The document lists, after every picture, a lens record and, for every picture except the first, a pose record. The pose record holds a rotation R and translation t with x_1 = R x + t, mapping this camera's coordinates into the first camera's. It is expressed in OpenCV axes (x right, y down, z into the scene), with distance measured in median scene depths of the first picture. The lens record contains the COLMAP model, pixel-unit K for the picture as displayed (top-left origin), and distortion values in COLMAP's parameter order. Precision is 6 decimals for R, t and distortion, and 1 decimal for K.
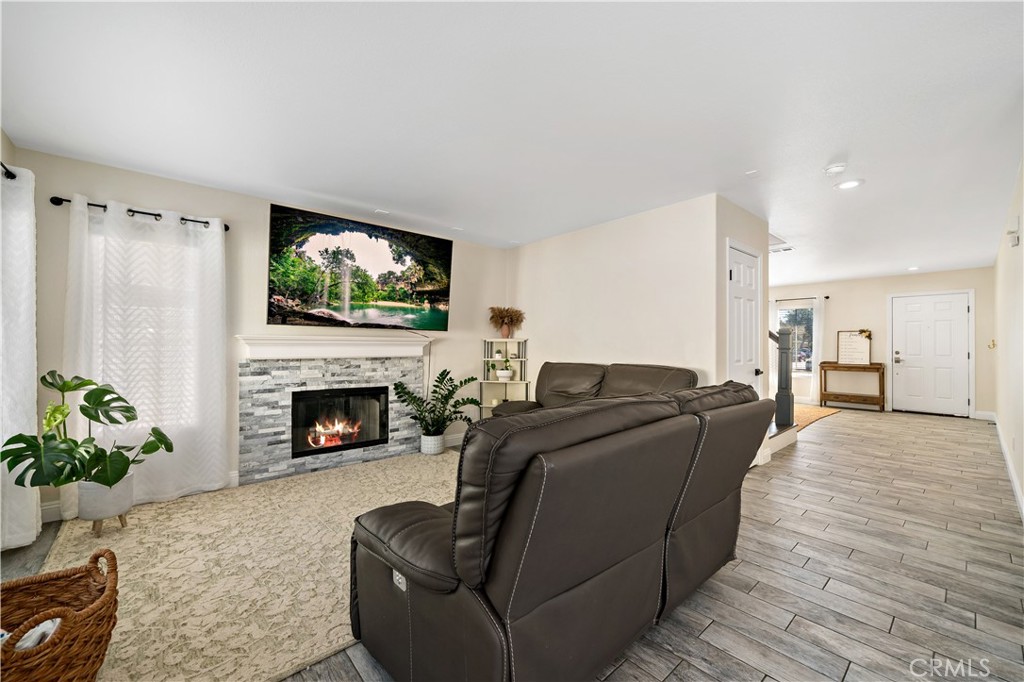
lens RADIAL K [[408.5, 0, 509.7], [0, 408.5, 339.9], [0, 0, 1]] dist [-0.003030, 0.000393]
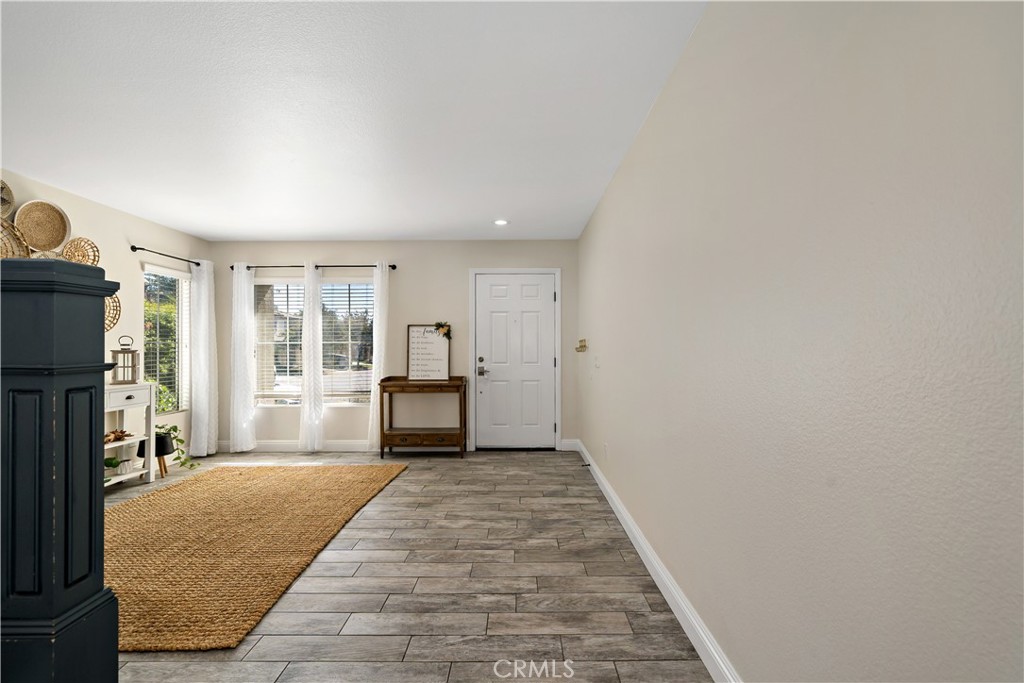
lens RADIAL K [[444.1, 0, 513.3], [0, 444.1, 344.2], [0, 0, 1]] dist [-0.001012, 0.000055]
pose [[0.664404, -0.000267, 0.747373, 0.525844], [-0.000974, 0.999999, 0.001223, 0.007015], [-0.747373, -0.001541, 0.664403, 0.566448]]
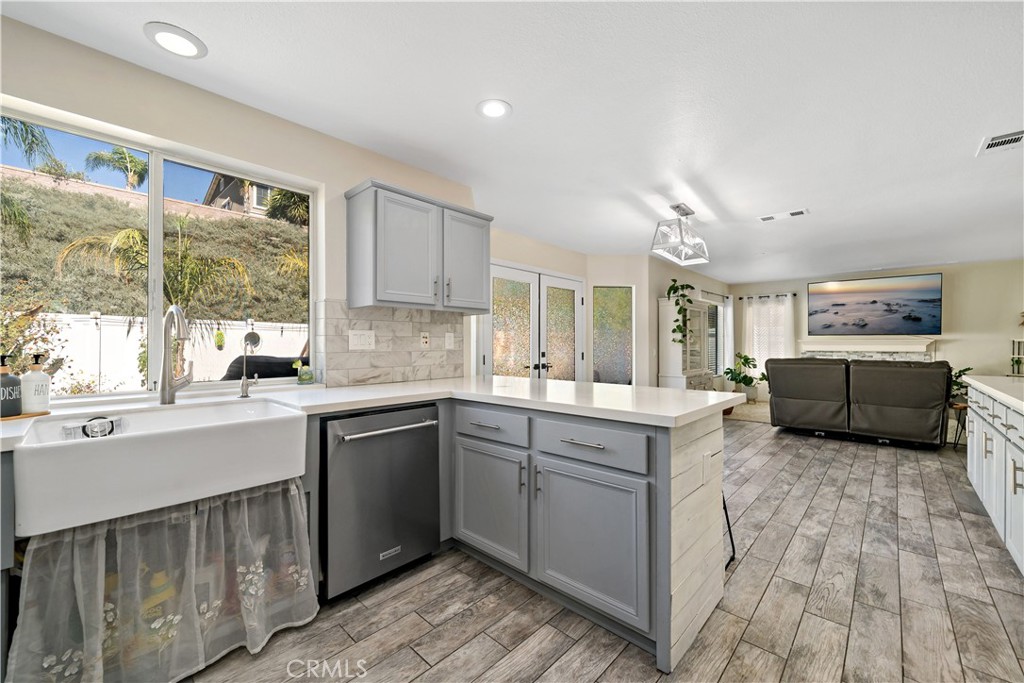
lens RADIAL K [[408.5, 0, 509.6], [0, 408.5, 343.2], [0, 0, 1]] dist [-0.003030, 0.000393]
pose [[0.105359, -0.005813, -0.994417, 0.825412], [0.010578, 0.999933, -0.004724, 0.000010], [0.994378, -0.010021, 0.105414, -0.499129]]
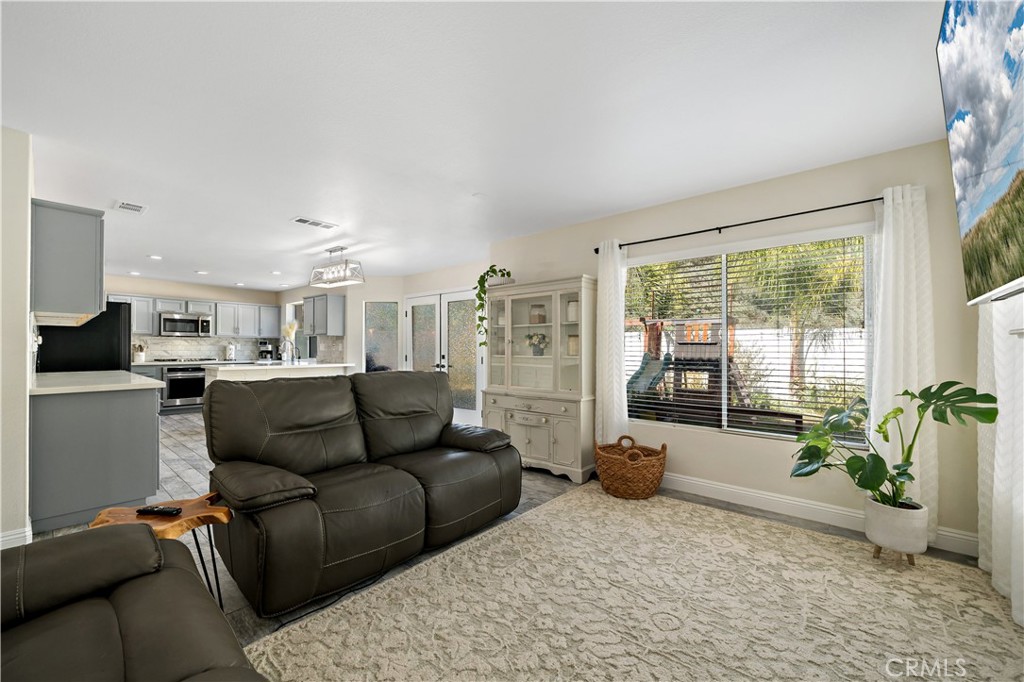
lens RADIAL K [[408.5, 0, 508.8], [0, 408.5, 344.5], [0, 0, 1]] dist [-0.003030, 0.000393]
pose [[-0.989843, -0.004797, -0.142081, -0.020855], [-0.002030, 0.999806, -0.019614, 0.008267], [0.142147, -0.019127, -0.989661, 0.740940]]
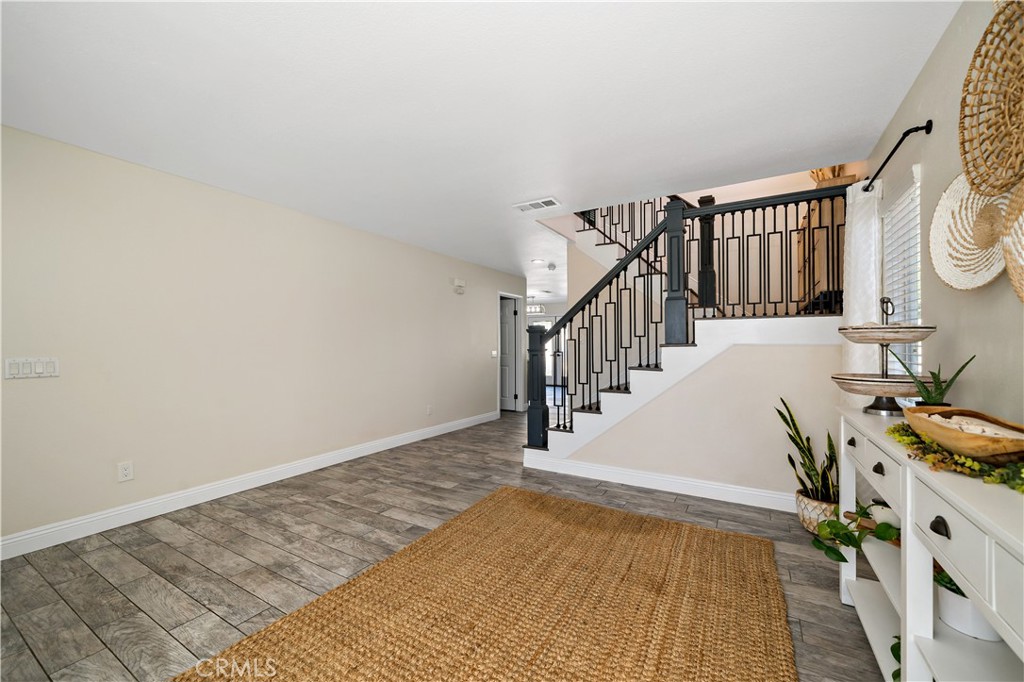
lens RADIAL K [[408.5, 0, 514.9], [0, 408.5, 343.9], [0, 0, 1]] dist [-0.003030, 0.000393]
pose [[-0.950913, -0.000870, -0.309458, 0.763495], [0.003774, 0.999889, -0.014408, 0.016197], [0.309436, -0.014869, -0.950804, 1.380159]]
